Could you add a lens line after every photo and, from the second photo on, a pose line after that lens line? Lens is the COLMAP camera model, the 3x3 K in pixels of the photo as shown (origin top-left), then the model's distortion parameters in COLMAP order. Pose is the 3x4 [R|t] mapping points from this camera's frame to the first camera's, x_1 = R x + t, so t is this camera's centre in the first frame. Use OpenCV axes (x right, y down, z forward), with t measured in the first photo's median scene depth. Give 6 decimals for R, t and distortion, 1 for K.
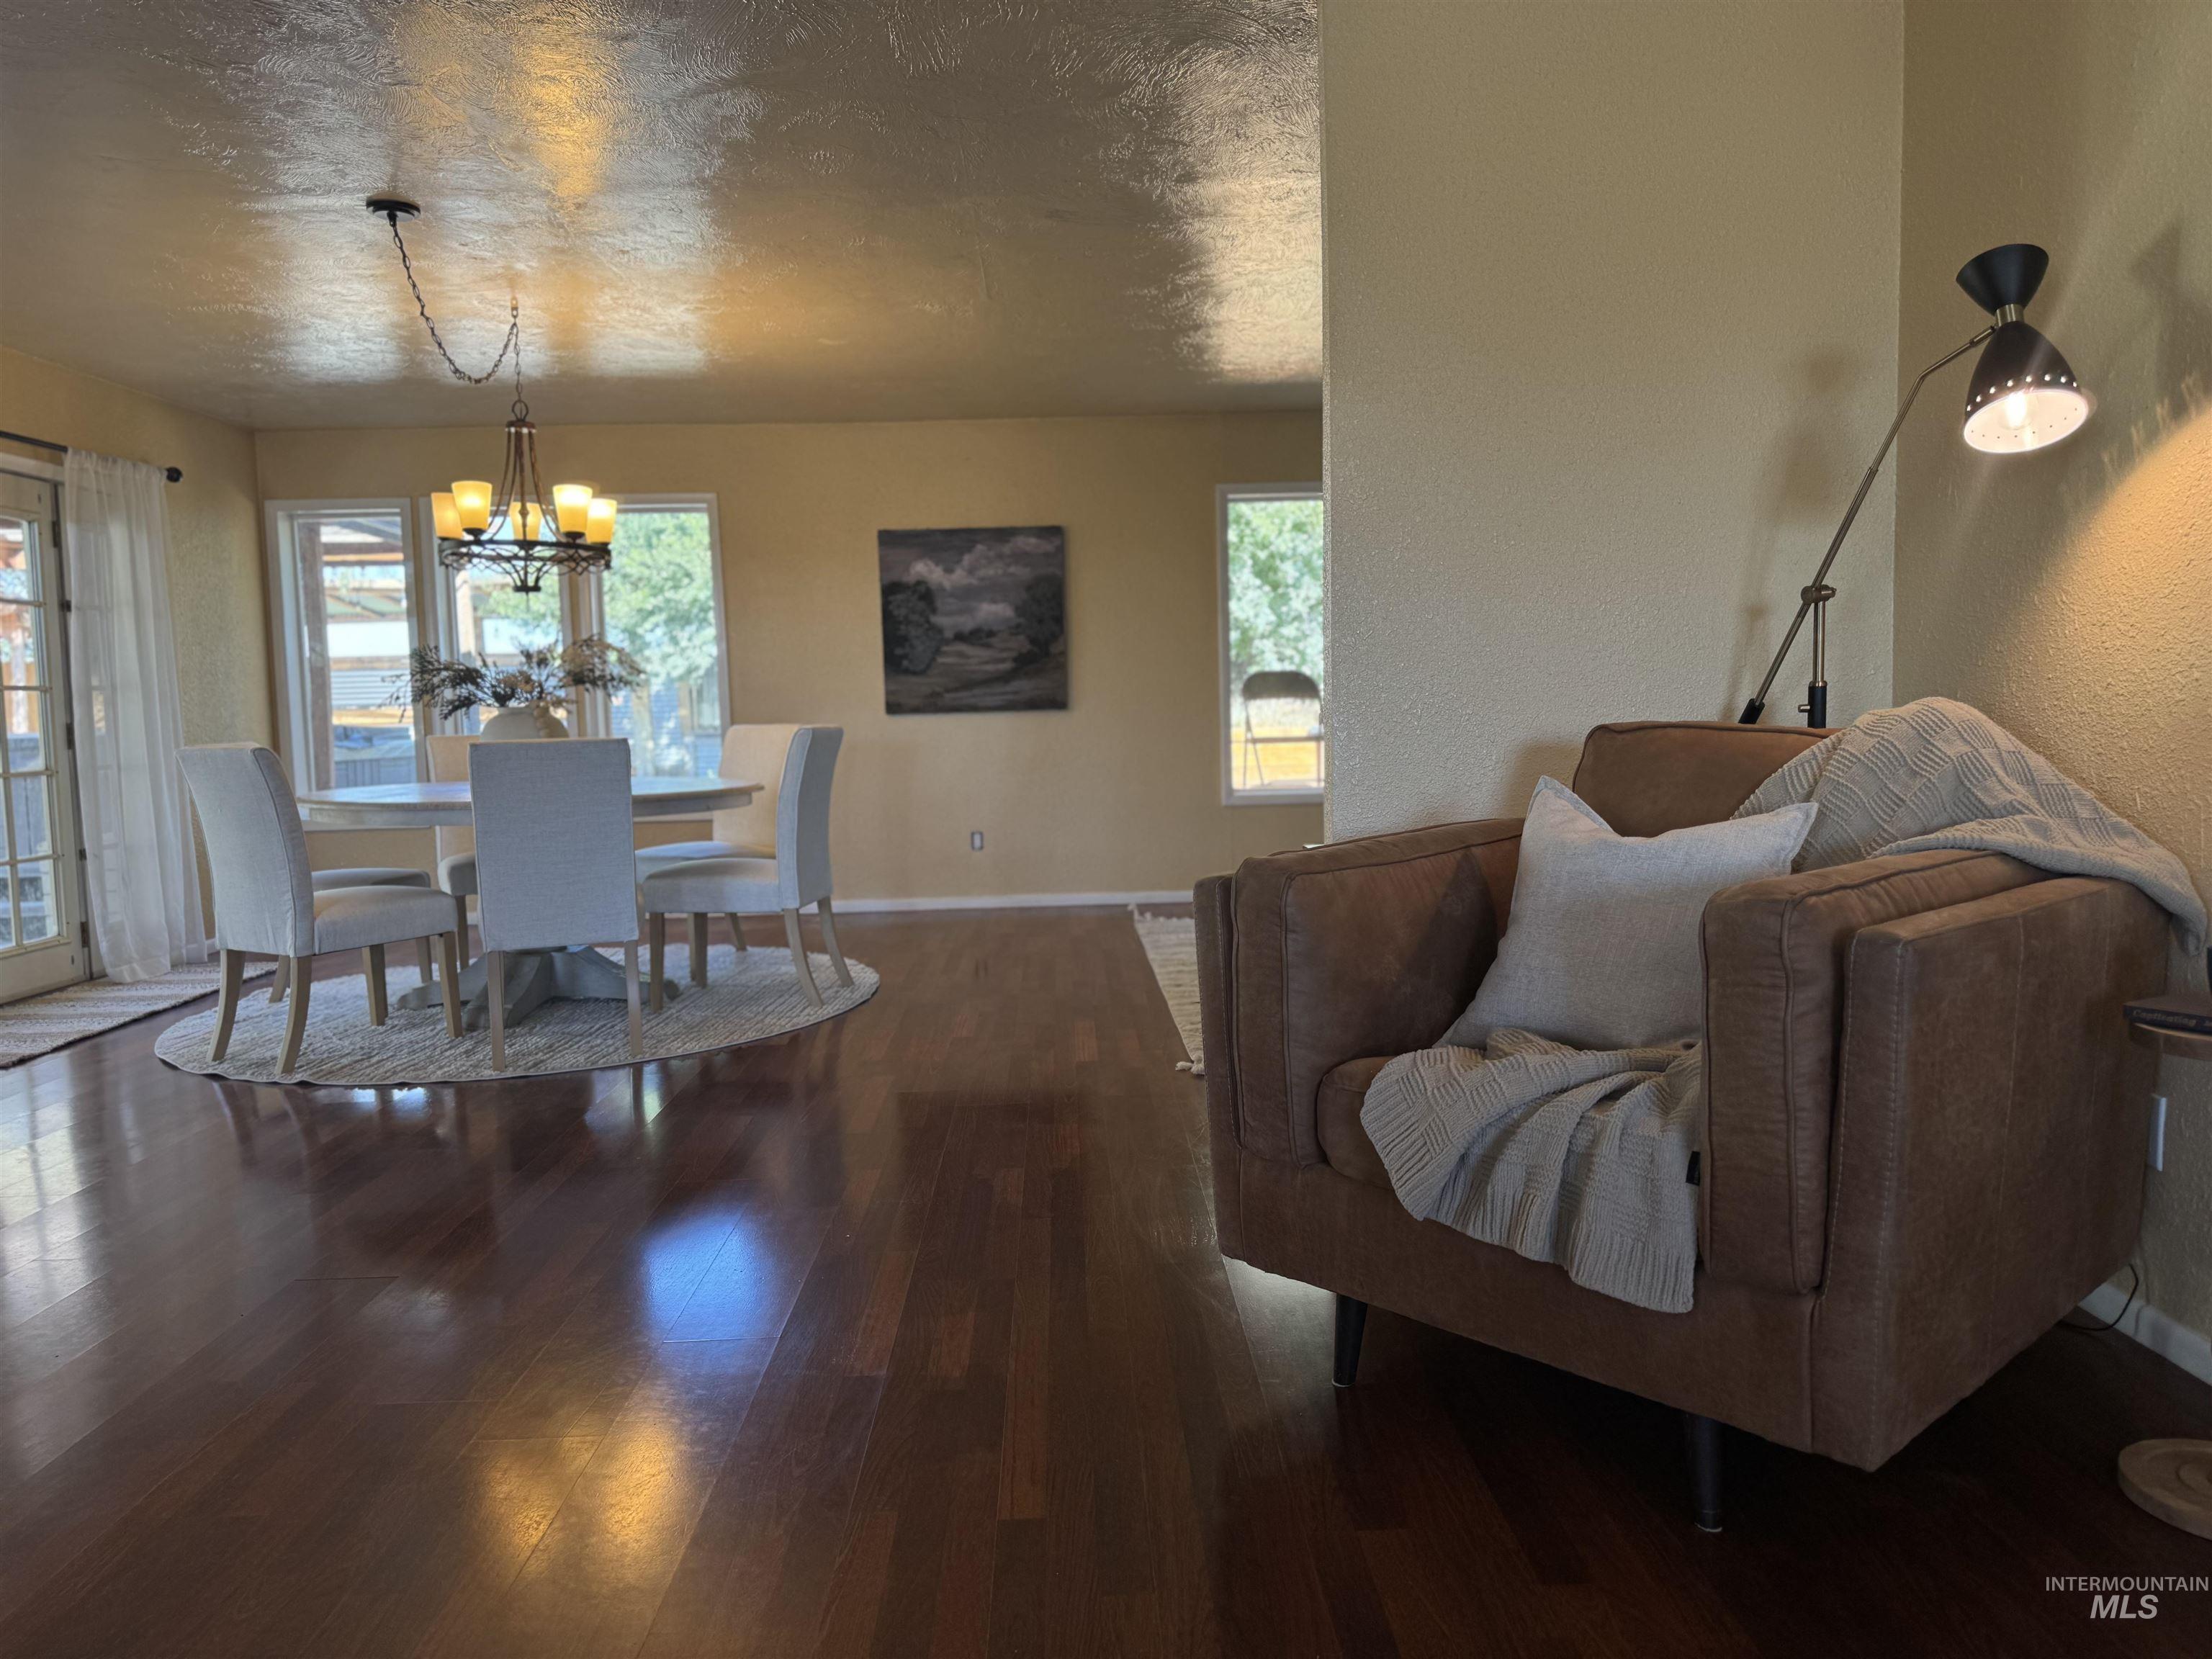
lens RADIAL K [[1565.2, 0, 1103.4], [0, 1565.2, 852.8], [0, 0, 1]] dist [0.086106, -0.058714]
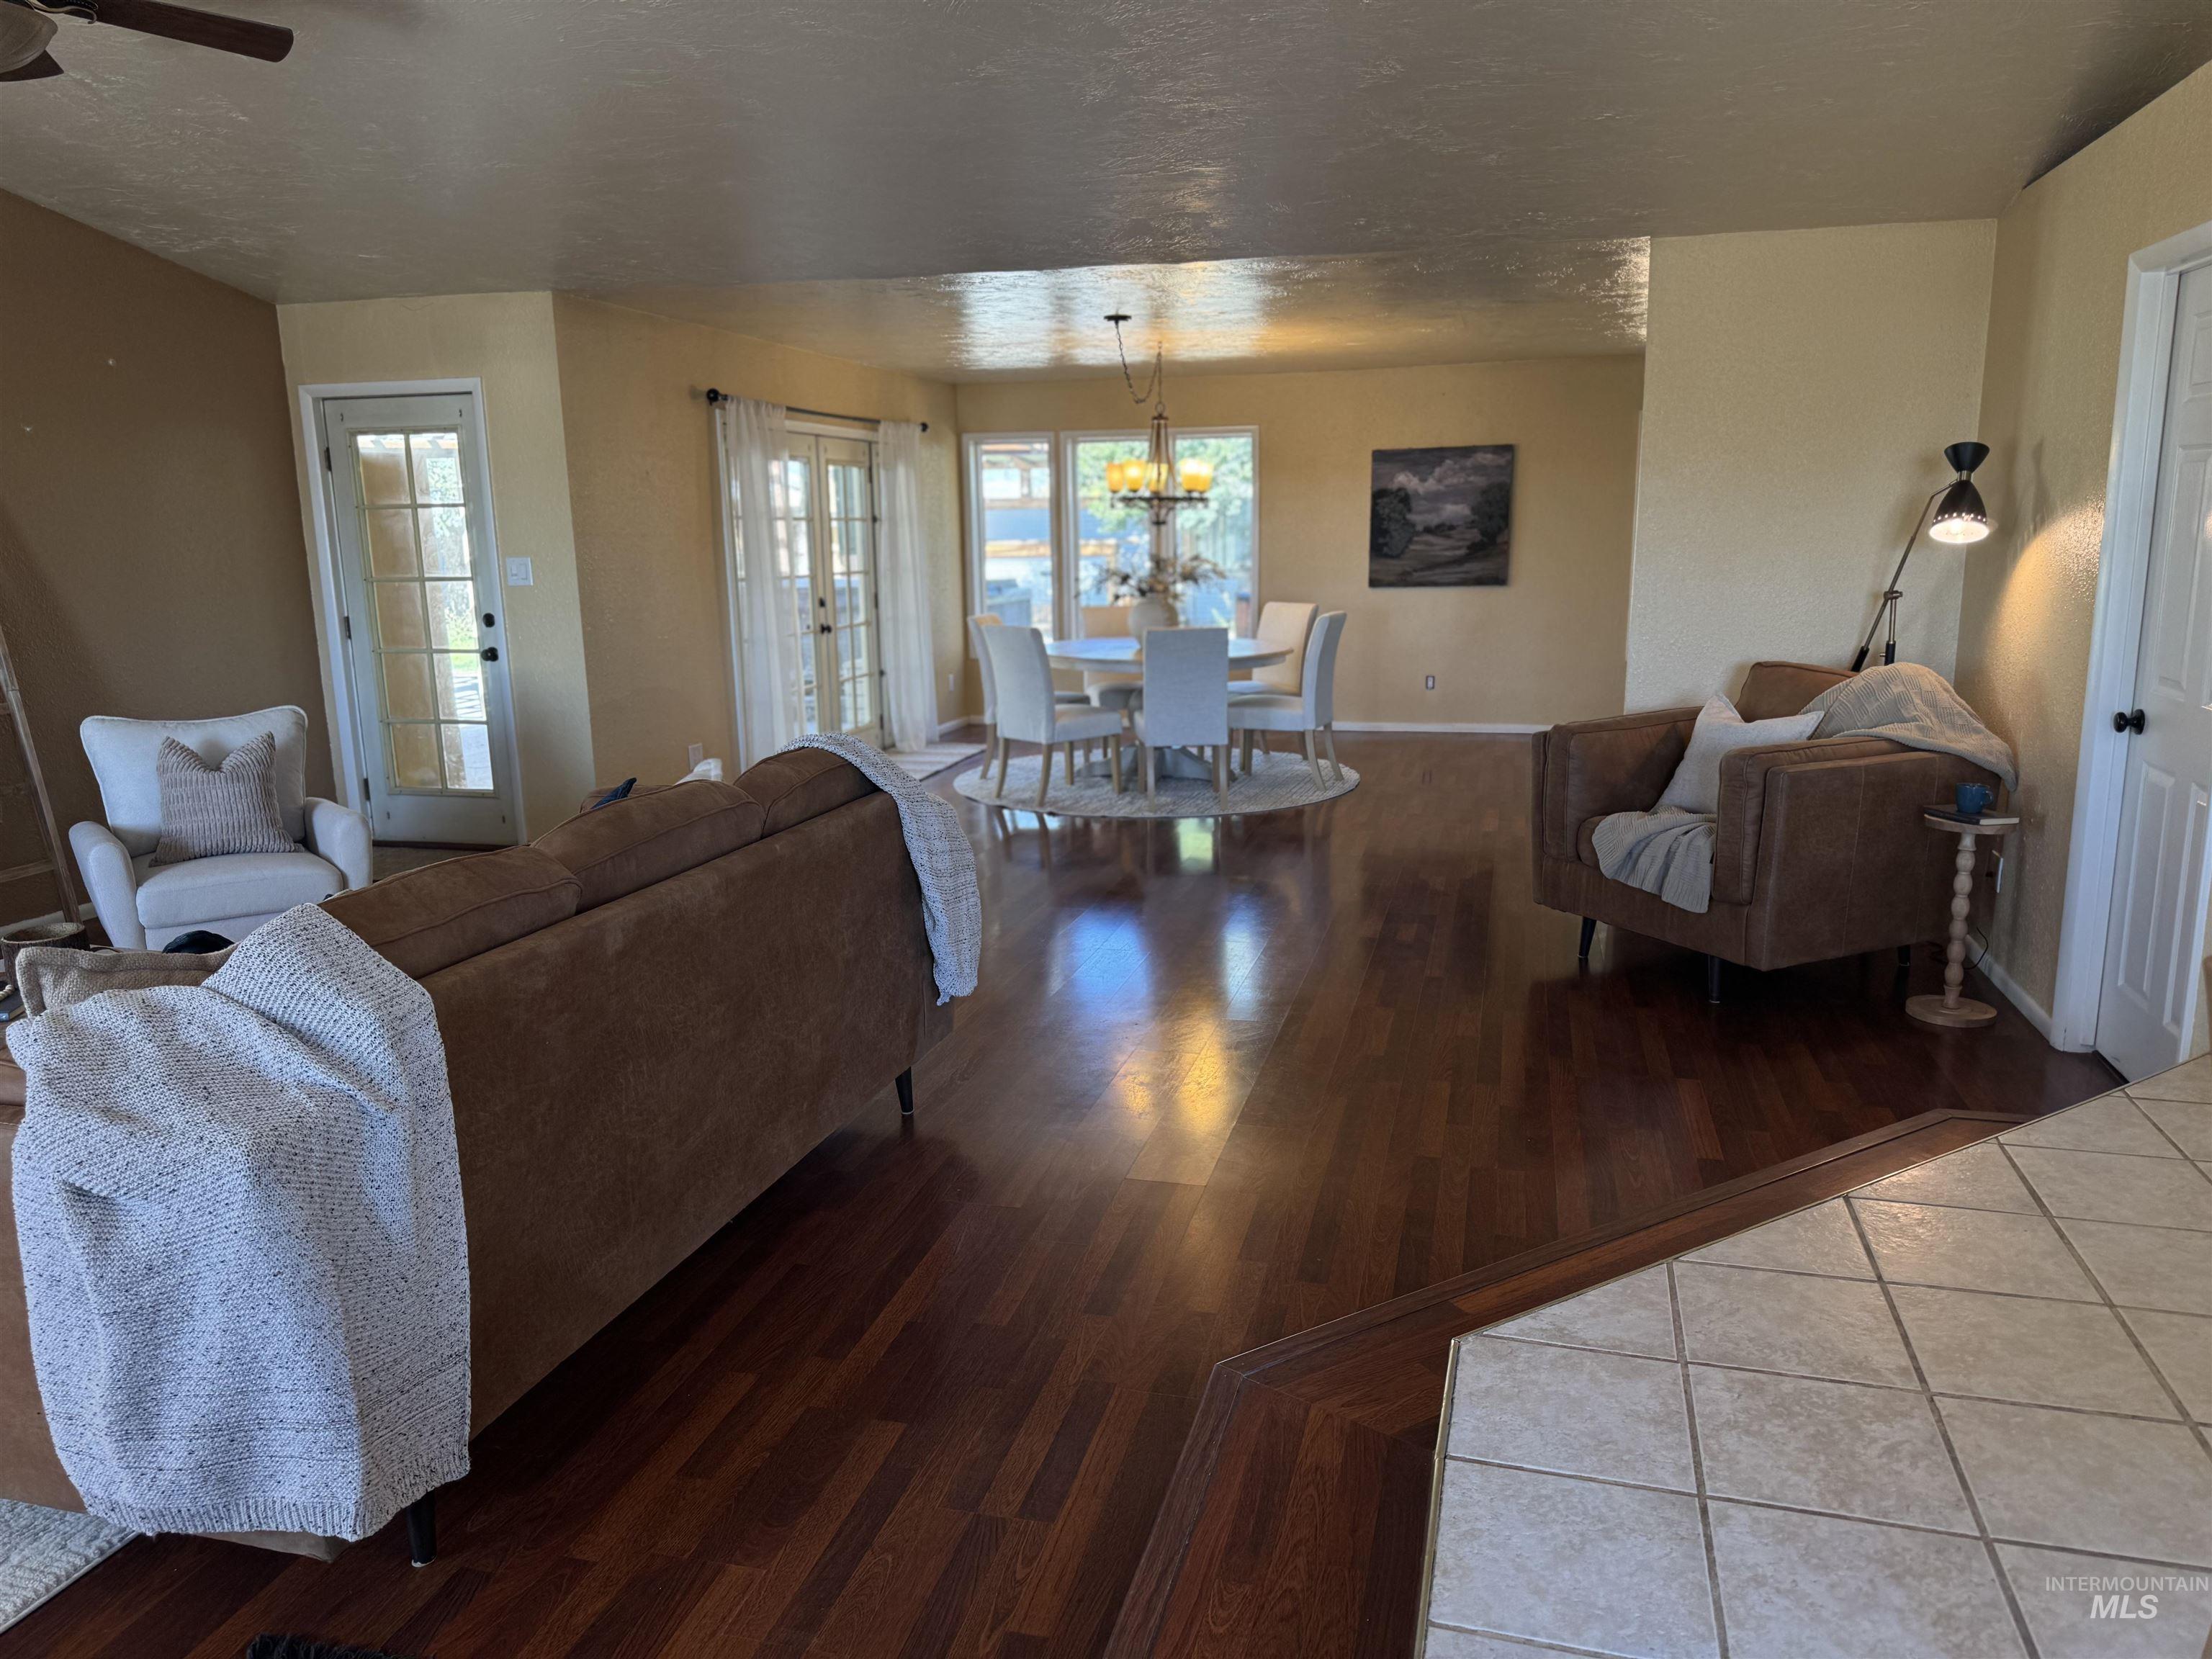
lens RADIAL K [[1565.2, 0, 1103.4], [0, 1565.2, 852.8], [0, 0, 1]] dist [0.086106, -0.058714]
pose [[0.959679, 0.071035, -0.271973, 0.039109], [-0.037787, 0.991362, 0.125595, -0.029376], [0.278545, -0.110254, 0.954074, -0.540780]]
